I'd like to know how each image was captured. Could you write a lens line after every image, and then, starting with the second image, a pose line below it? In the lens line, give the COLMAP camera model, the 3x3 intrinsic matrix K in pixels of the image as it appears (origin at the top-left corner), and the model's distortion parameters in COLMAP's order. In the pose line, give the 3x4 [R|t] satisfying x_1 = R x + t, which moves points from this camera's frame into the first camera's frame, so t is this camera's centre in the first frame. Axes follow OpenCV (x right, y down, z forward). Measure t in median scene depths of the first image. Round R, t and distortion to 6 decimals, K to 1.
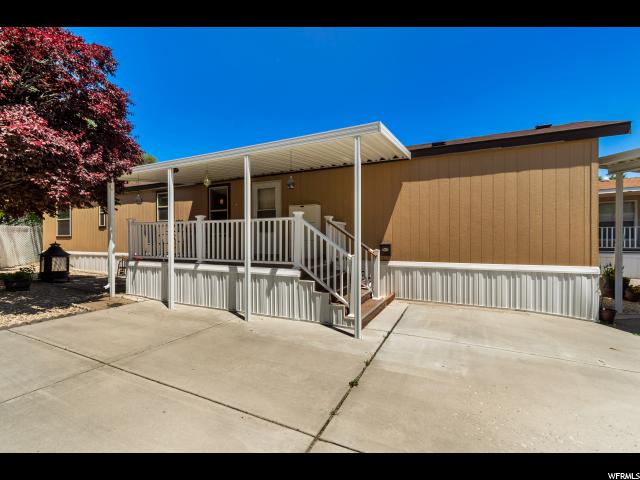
lens RADIAL K [[289.9, 0, 321.0], [0, 289.9, 238.2], [0, 0, 1]] dist [0.000294, -0.000480]
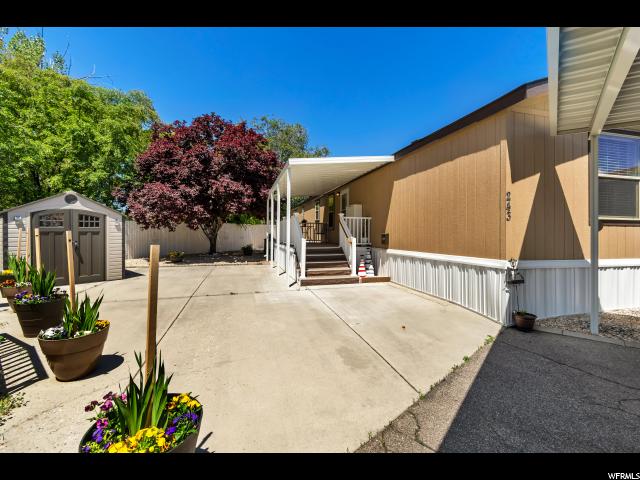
lens RADIAL K [[289.9, 0, 321.0], [0, 289.9, 238.2], [0, 0, 1]] dist [0.000294, -0.000480]
pose [[0.657968, 0.016409, -0.752867, 1.096961], [-0.003839, 0.999823, 0.018436, 0.017100], [0.753036, -0.009240, 0.657914, 0.023127]]
